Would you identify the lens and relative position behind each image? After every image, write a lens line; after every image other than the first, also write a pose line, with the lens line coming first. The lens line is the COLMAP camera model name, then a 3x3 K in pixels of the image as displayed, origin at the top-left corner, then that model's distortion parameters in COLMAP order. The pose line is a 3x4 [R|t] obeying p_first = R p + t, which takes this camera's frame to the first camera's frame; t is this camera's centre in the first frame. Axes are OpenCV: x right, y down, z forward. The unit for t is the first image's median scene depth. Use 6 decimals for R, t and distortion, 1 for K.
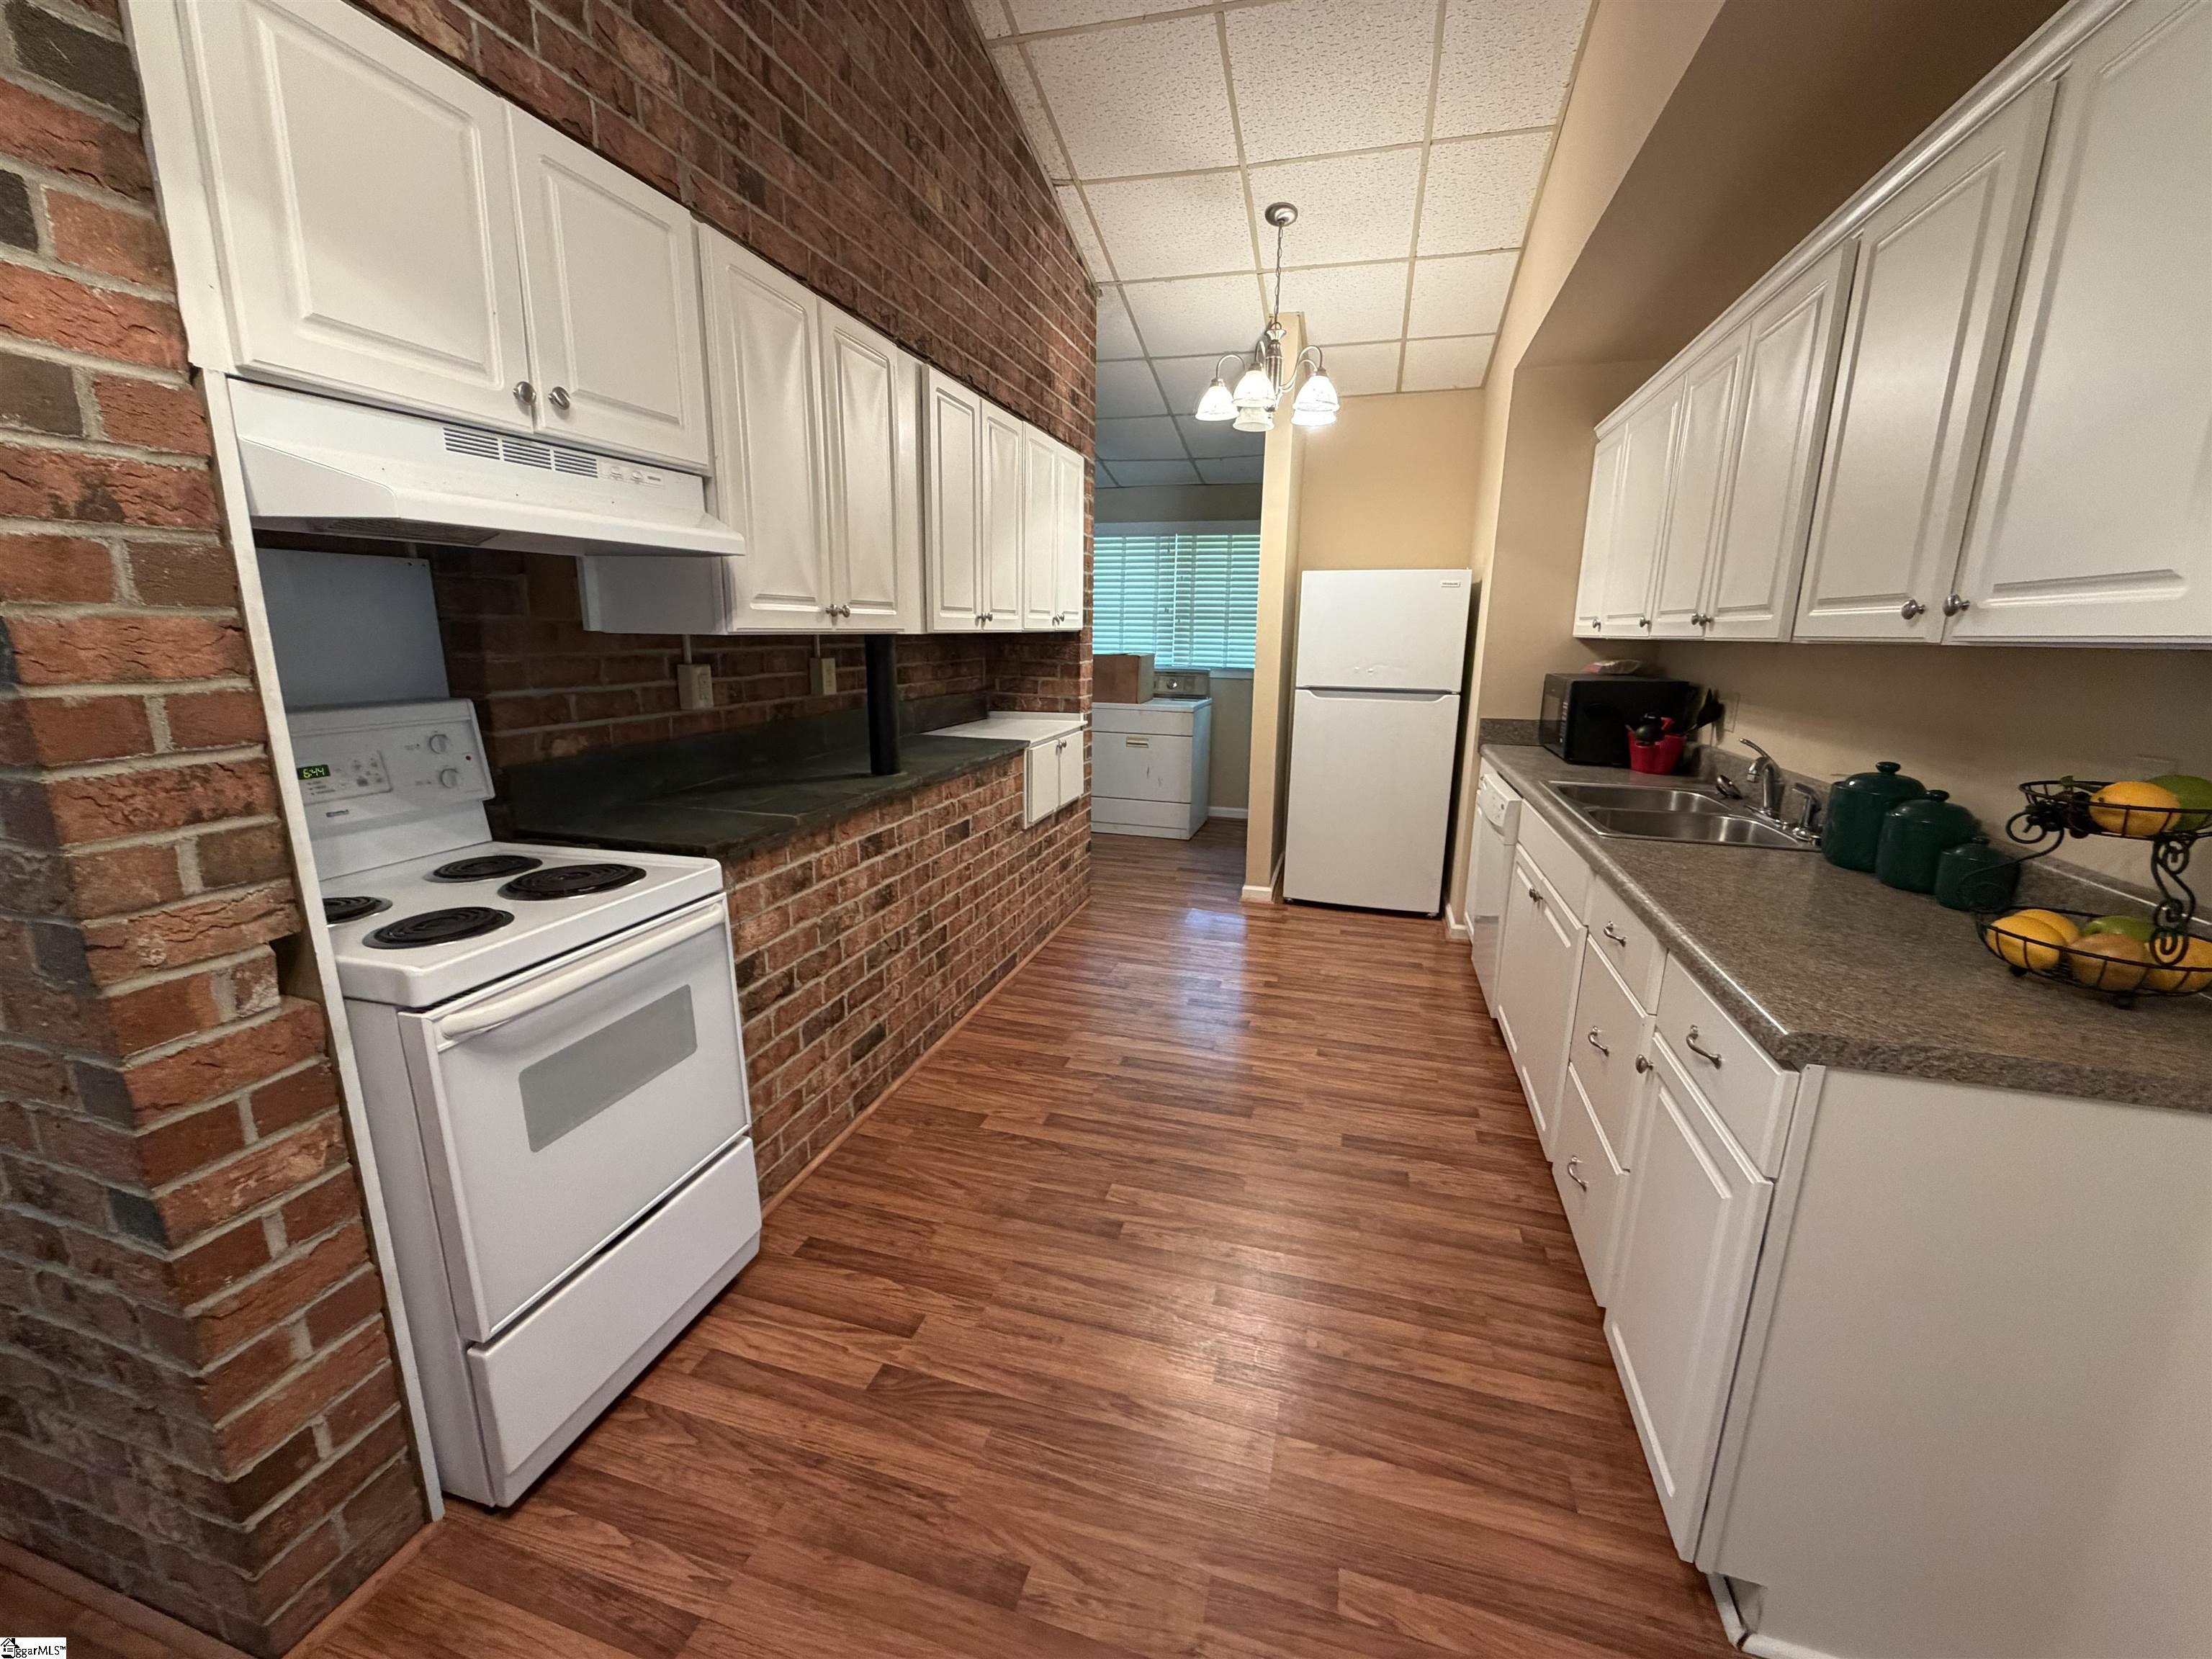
lens RADIAL K [[887.0, 0, 1106.0], [0, 887.0, 829.5], [0, 0, 1]] dist [-0.000947, -0.000031]
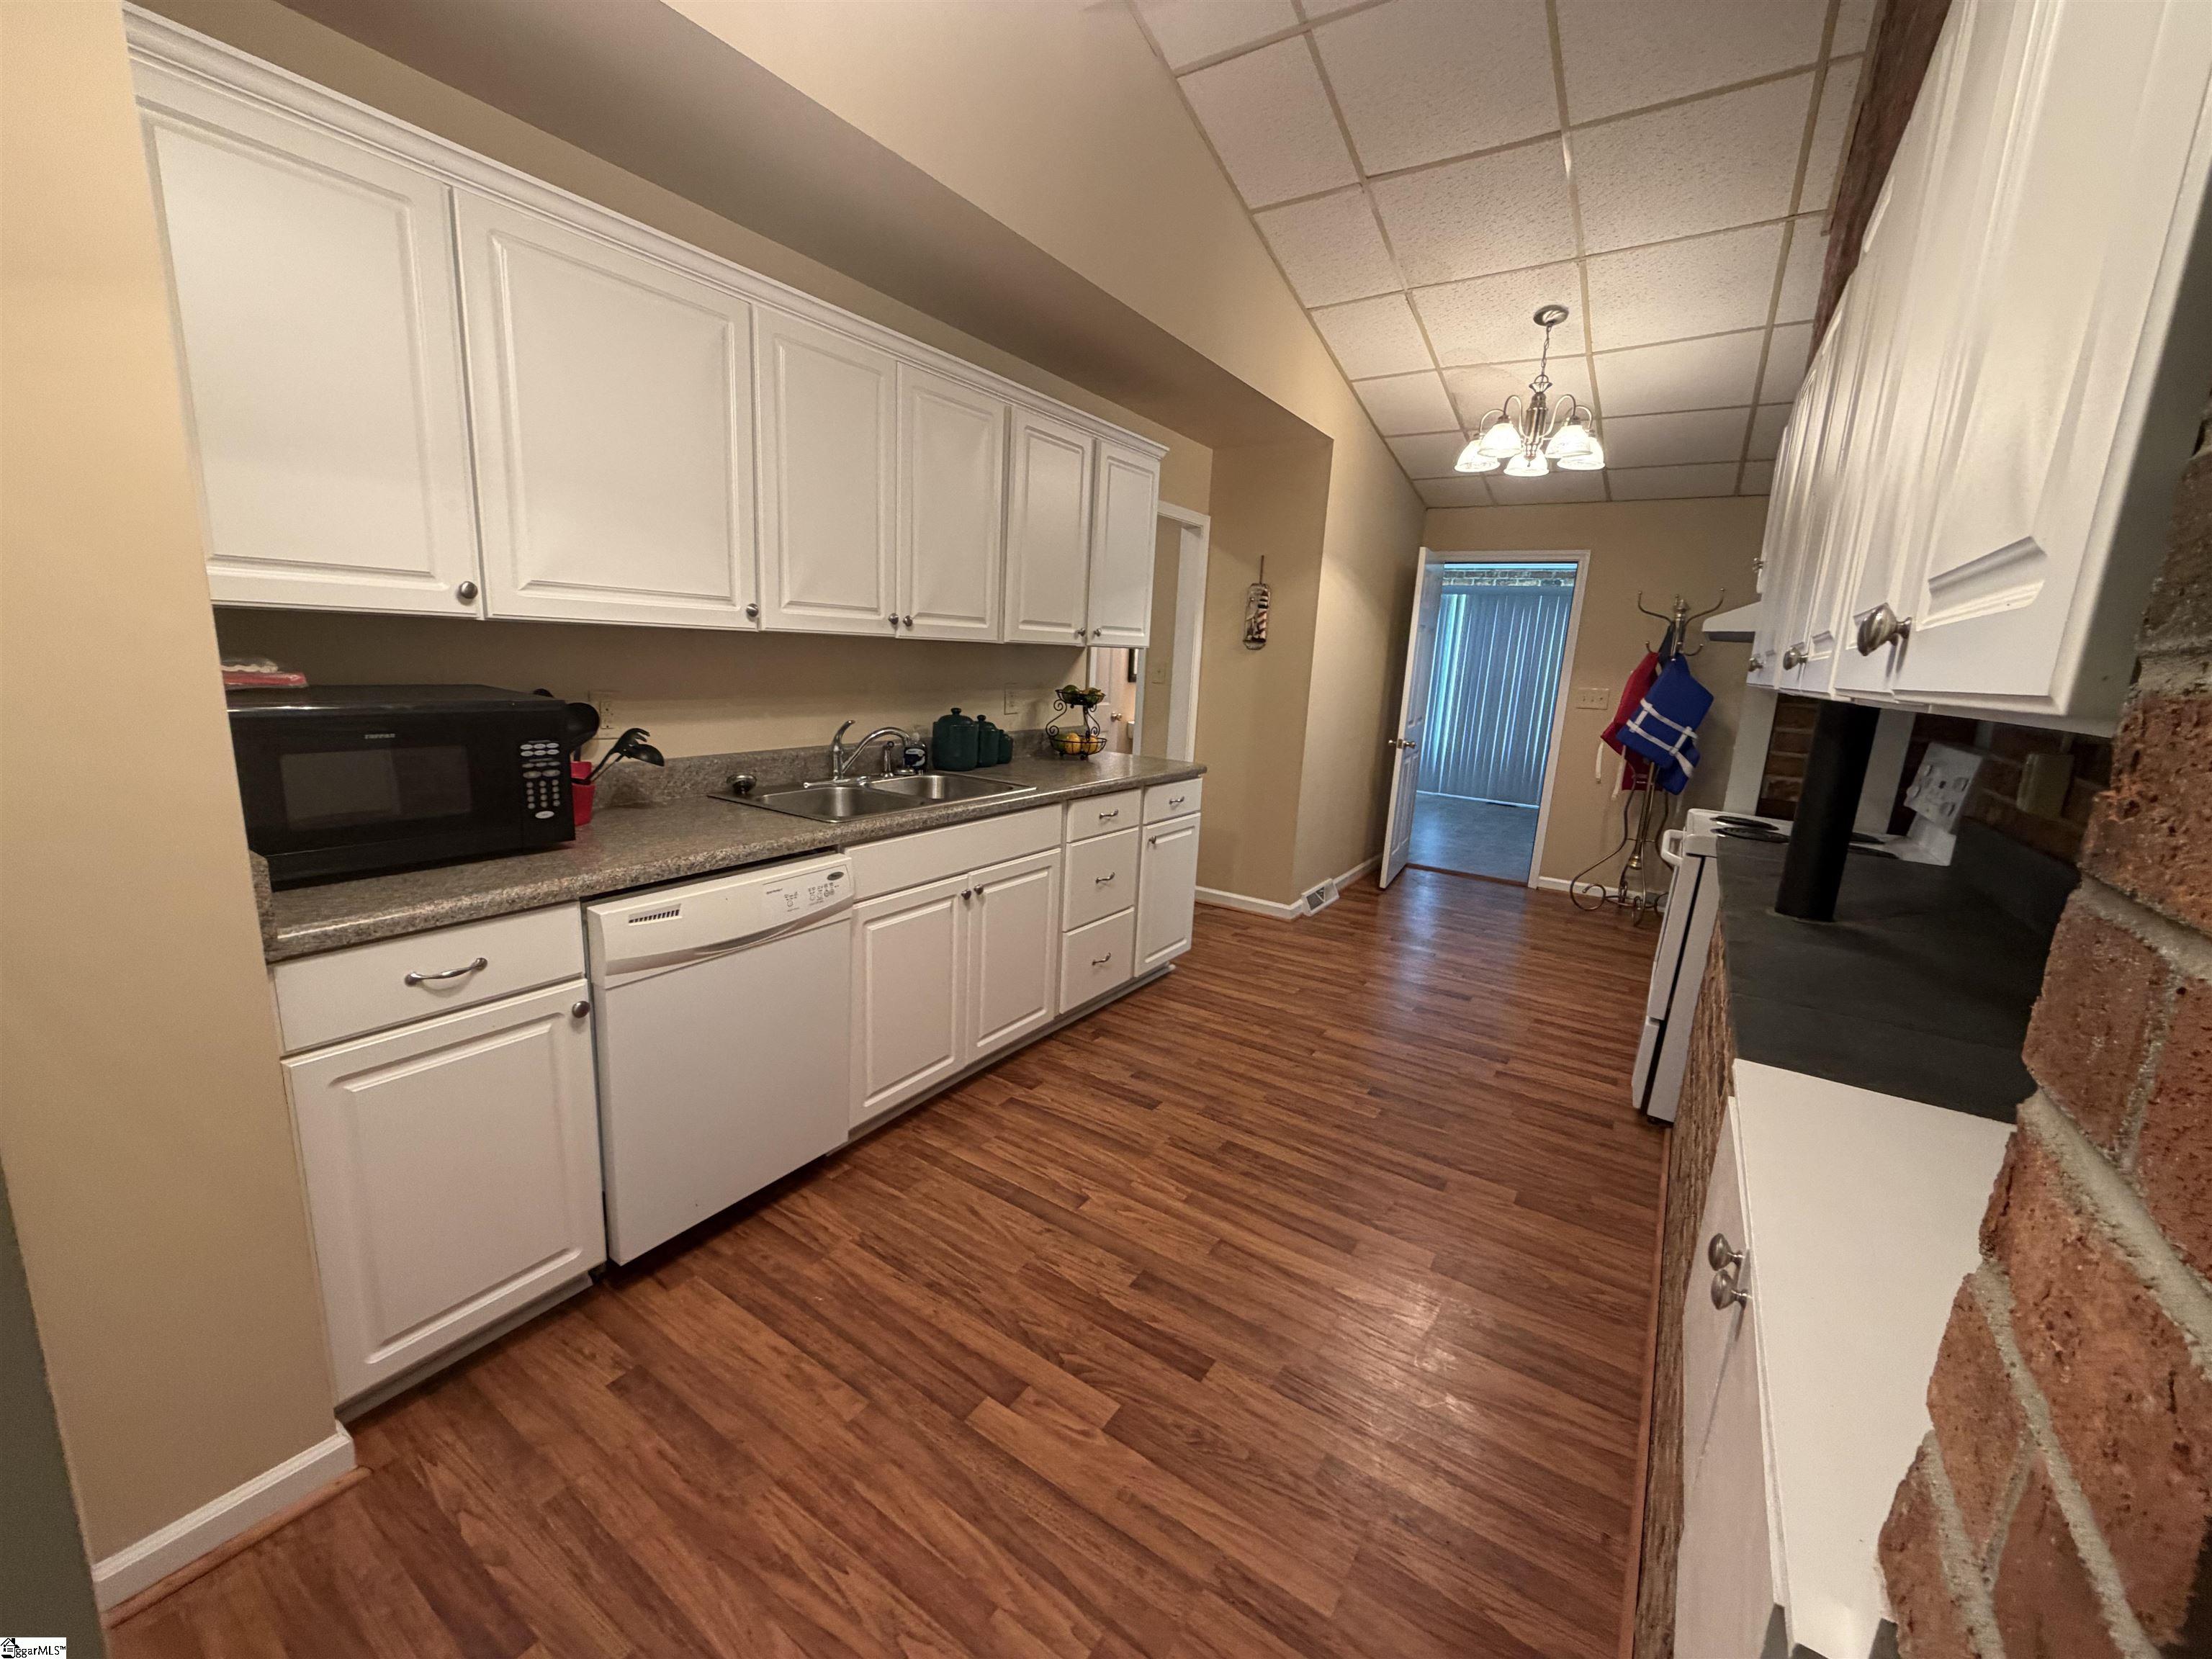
lens RADIAL K [[887.0, 0, 1106.0], [0, 887.0, 829.5], [0, 0, 1]] dist [-0.000947, -0.000031]
pose [[-0.951080, -0.124233, 0.282865, 0.057520], [0.001742, 0.913415, 0.407026, -0.419182], [-0.308939, 0.387607, -0.868514, 1.854045]]
